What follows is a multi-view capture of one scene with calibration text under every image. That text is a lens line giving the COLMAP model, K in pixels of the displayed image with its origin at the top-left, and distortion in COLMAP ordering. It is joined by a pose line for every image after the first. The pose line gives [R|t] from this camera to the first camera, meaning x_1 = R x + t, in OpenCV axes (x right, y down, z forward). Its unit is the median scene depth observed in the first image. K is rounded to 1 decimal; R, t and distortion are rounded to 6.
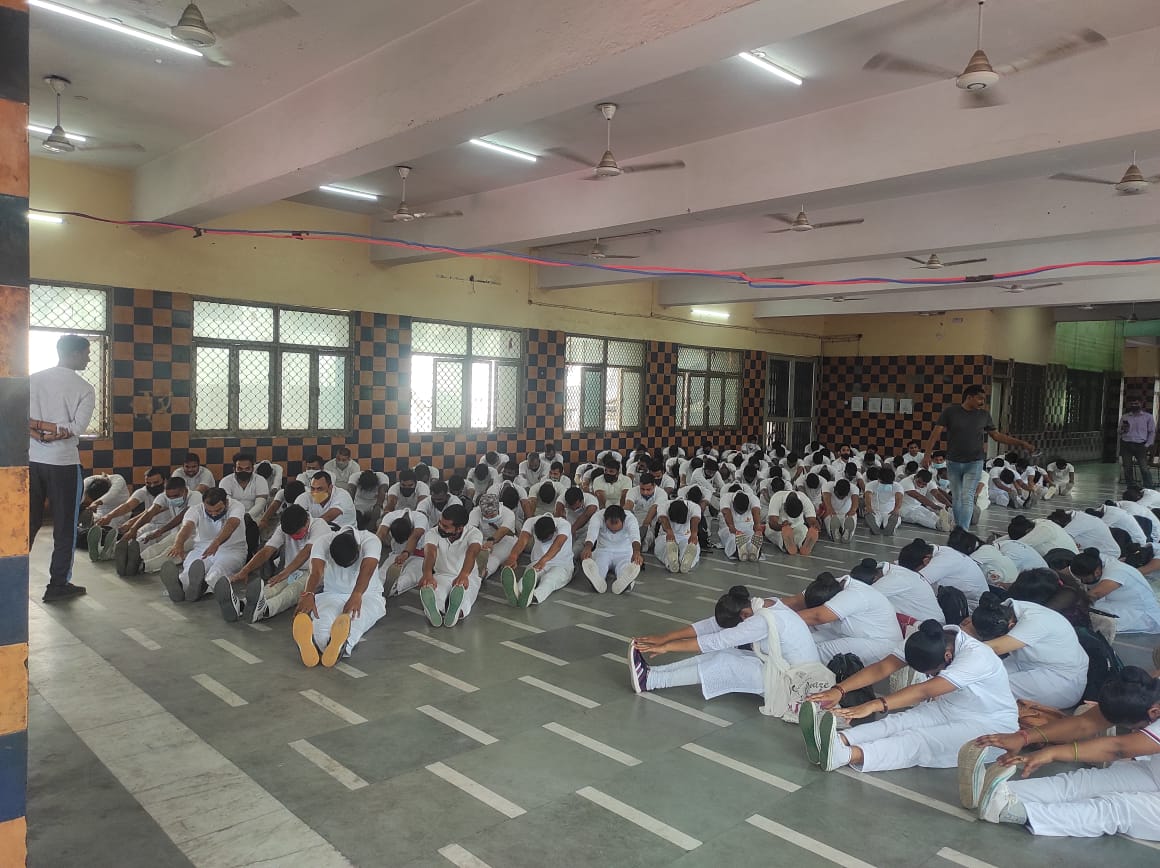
lens RADIAL K [[857.7, 0, 580.0], [0, 857.7, 434.0], [0, 0, 1]] dist [0.071265, -0.075322]
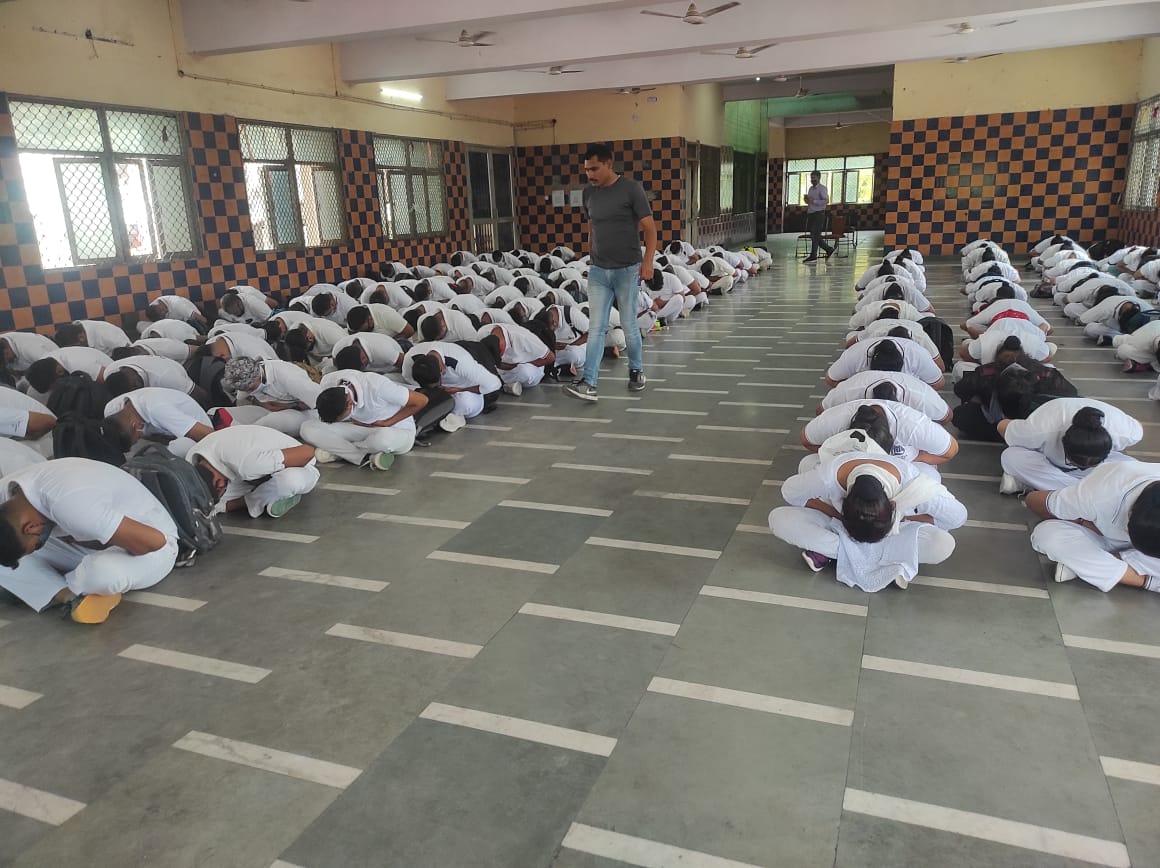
lens RADIAL K [[857.7, 0, 580.0], [0, 857.7, 434.0], [0, 0, 1]] dist [0.071265, -0.075322]
pose [[0.906997, -0.170244, 0.385192, -0.074487], [0.085686, 0.970117, 0.227002, 0.003615], [-0.412327, -0.172885, 0.894481, 0.124873]]
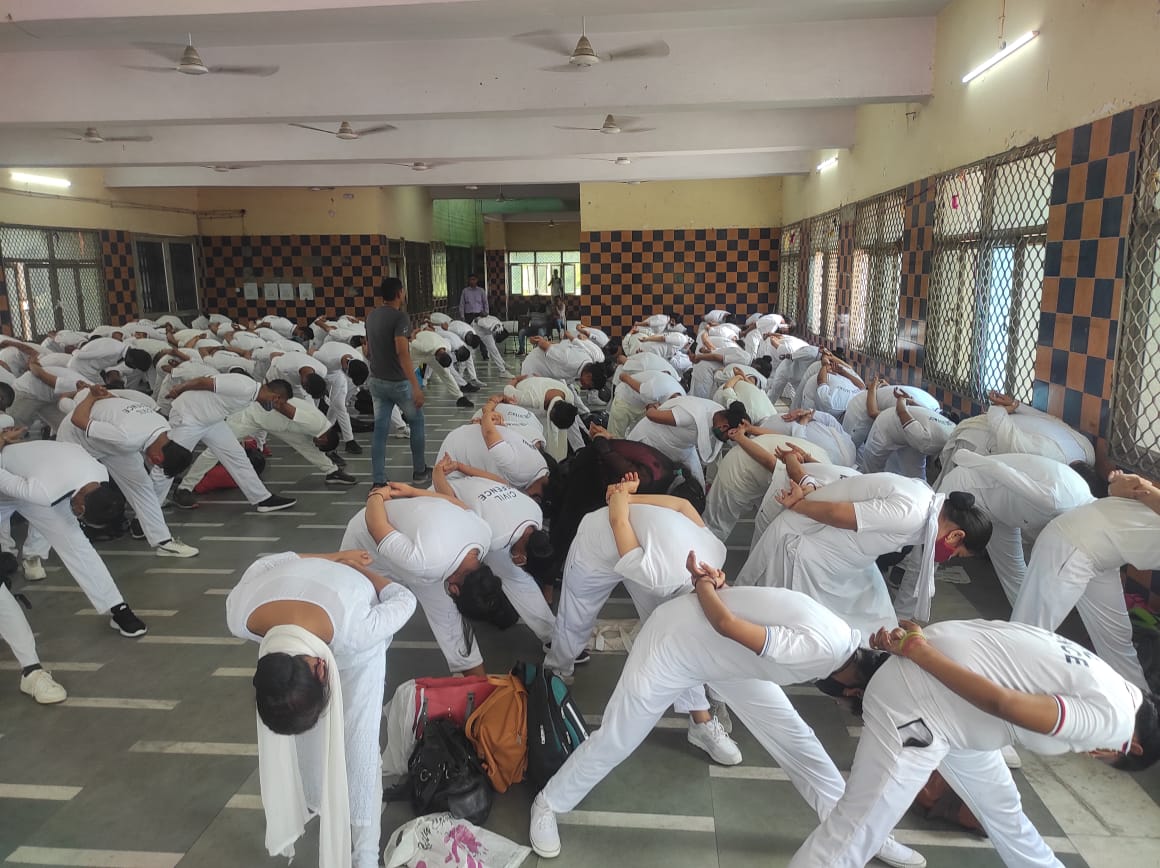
lens RADIAL K [[857.7, 0, 580.0], [0, 857.7, 434.0], [0, 0, 1]] dist [0.071265, -0.075322]
pose [[0.761334, -0.161301, 0.627975, -0.001951], [0.067226, 0.982978, 0.170984, -0.023806], [-0.644865, -0.087959, 0.759218, 0.118584]]
